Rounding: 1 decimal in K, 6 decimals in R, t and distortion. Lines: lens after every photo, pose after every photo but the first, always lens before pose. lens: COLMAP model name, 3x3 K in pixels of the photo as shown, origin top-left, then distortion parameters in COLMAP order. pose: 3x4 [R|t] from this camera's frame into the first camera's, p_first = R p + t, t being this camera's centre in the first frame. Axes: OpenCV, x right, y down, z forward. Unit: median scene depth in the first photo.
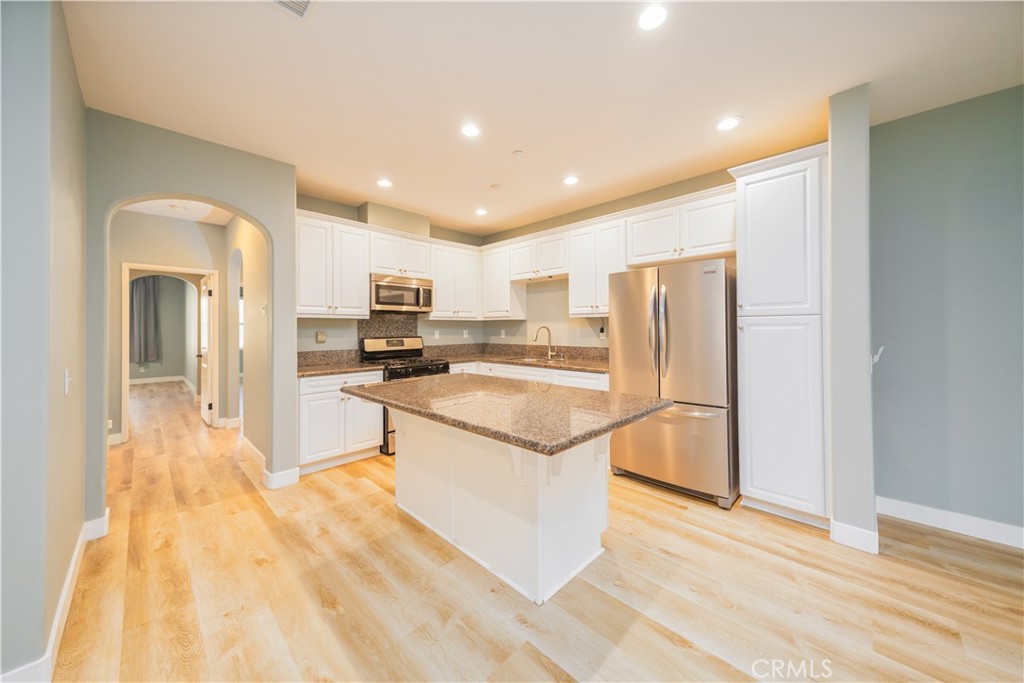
lens RADIAL K [[356.8, 0, 516.4], [0, 356.8, 329.1], [0, 0, 1]] dist [0.011635, 0.000031]
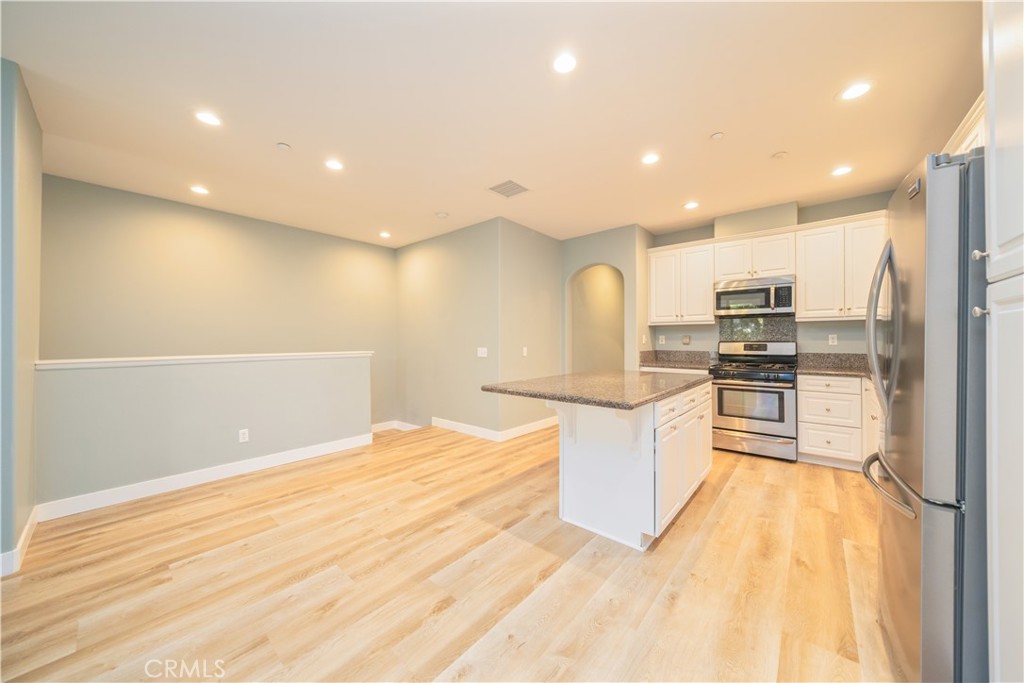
lens RADIAL K [[352.4, 0, 512.0], [0, 352.4, 341.5], [0, 0, 1]] dist [-0.000095, -0.000035]
pose [[0.060680, 0.010652, -0.998100, 0.586283], [-0.002439, 0.999942, 0.010524, 0.015289], [0.998154, 0.001796, 0.060702, 0.287349]]
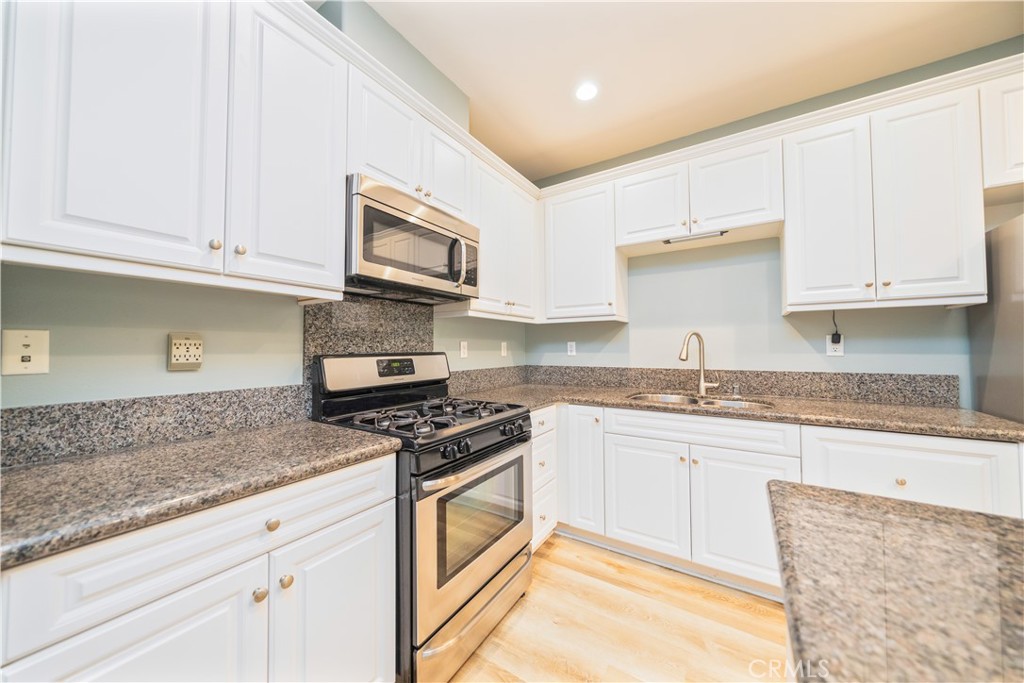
lens RADIAL K [[345.6, 0, 512.0], [0, 345.6, 341.5], [0, 0, 1]] dist [0.000028, -0.000024]
pose [[0.982466, 0.005109, 0.186374, -0.285998], [-0.000489, 0.999692, -0.024828, 0.018940], [-0.186443, 0.024301, 0.982165, 0.581349]]
